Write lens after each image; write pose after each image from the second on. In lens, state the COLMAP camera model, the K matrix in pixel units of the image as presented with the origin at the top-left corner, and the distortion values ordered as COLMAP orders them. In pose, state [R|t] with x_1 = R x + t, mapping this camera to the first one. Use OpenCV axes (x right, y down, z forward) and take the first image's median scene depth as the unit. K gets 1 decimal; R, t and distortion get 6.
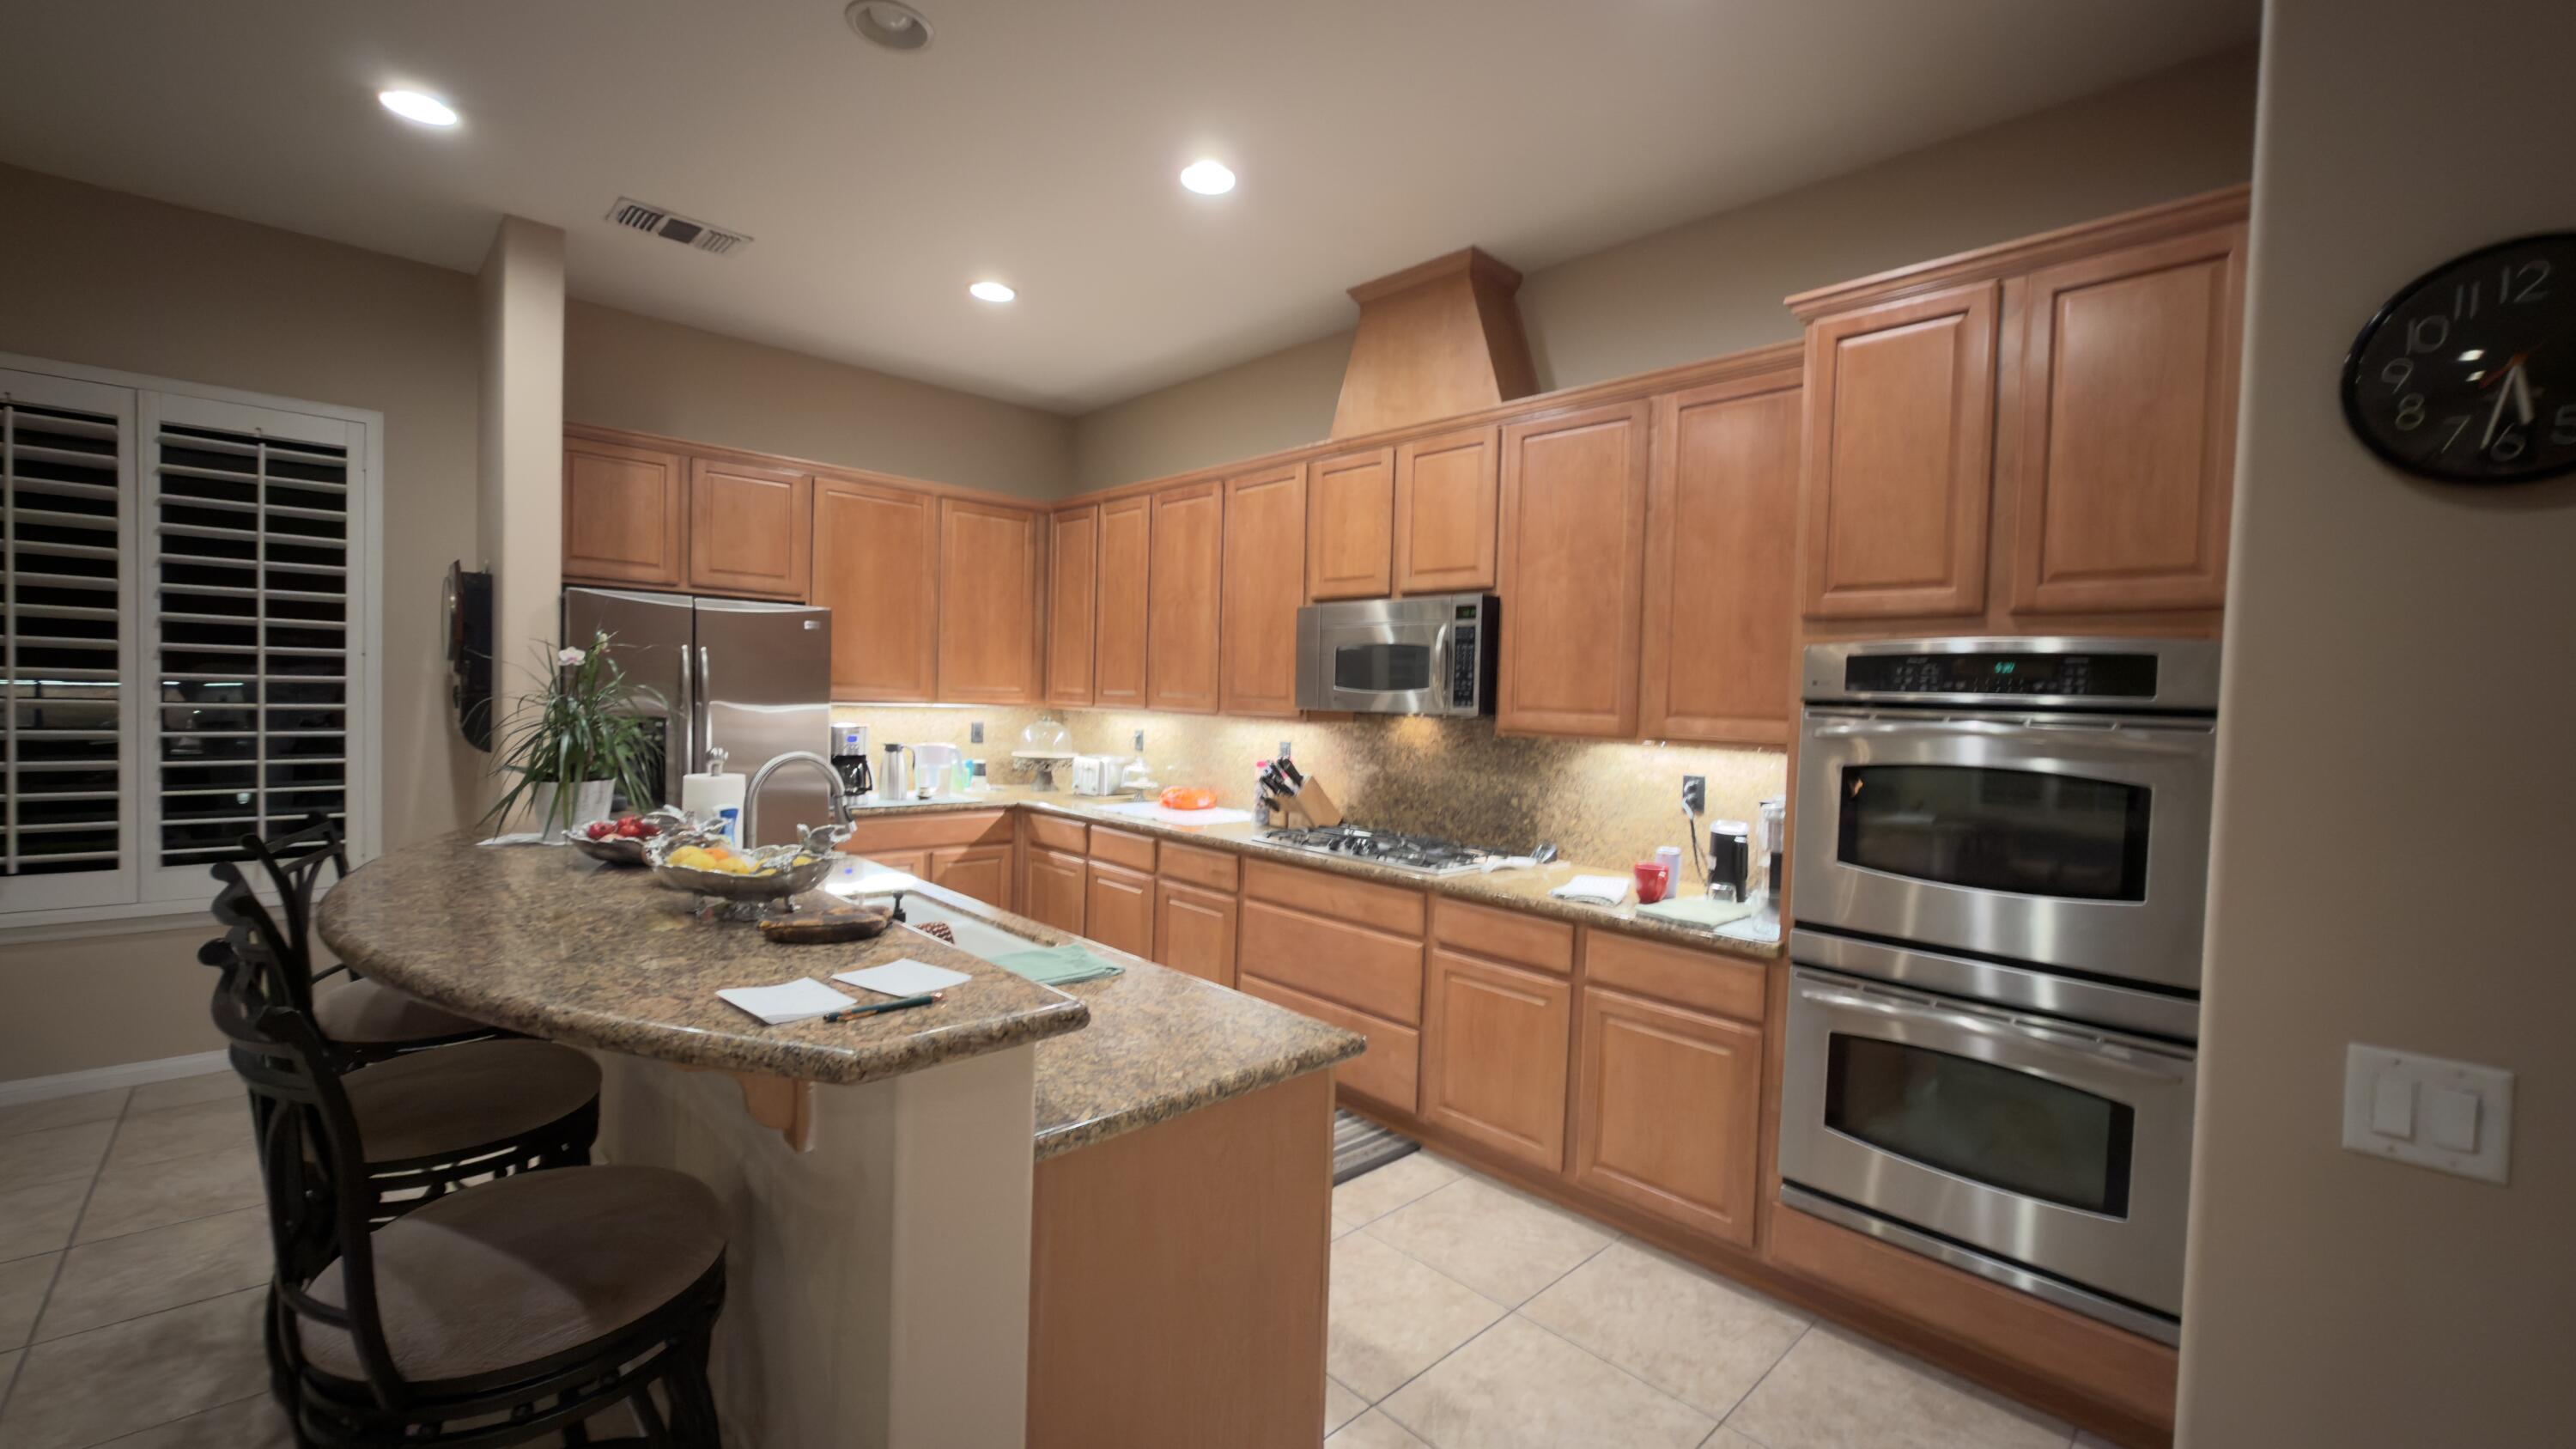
lens RADIAL K [[1027.6, 0, 1288.0], [0, 1027.6, 724.5], [0, 0, 1]] dist [-0.000316, 0.000019]
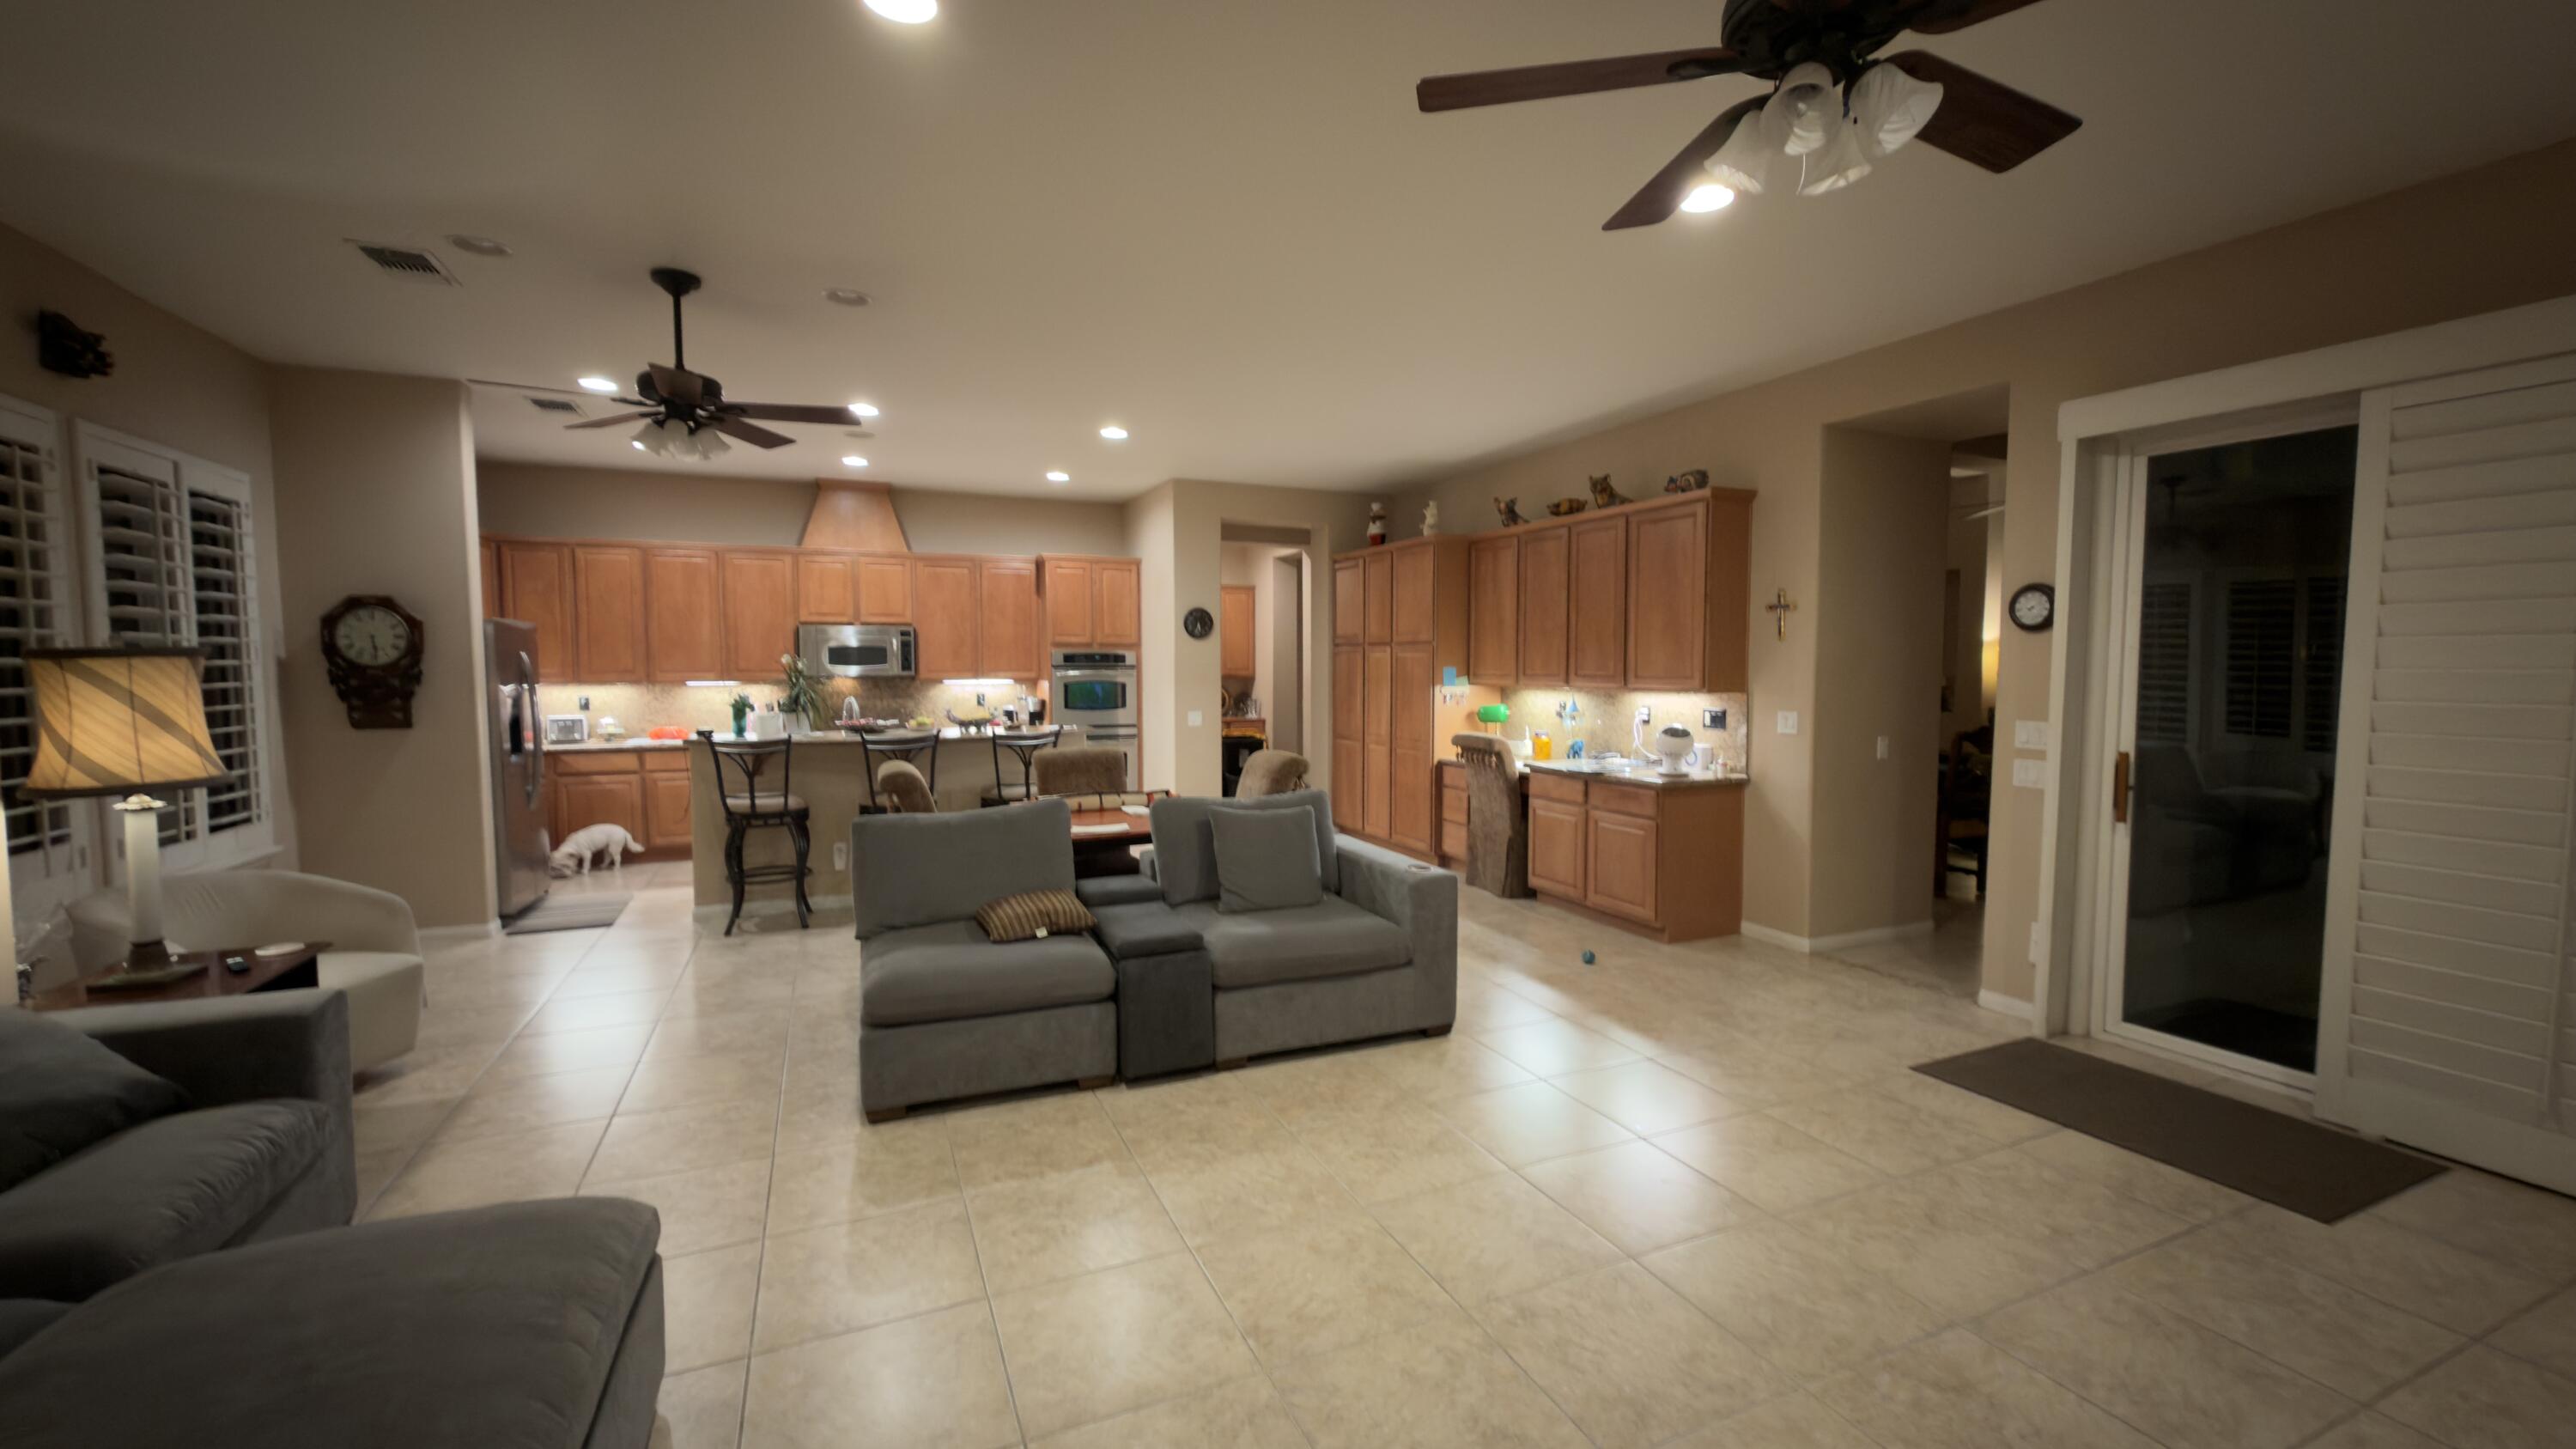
lens RADIAL K [[1027.6, 0, 1288.0], [0, 1027.6, 724.5], [0, 0, 1]] dist [-0.000316, 0.000019]
pose [[0.366322, -0.083196, 0.926762, -1.799676], [0.041302, 0.996467, 0.073128, -0.035159], [-0.929571, 0.011489, 0.368463, -0.767411]]
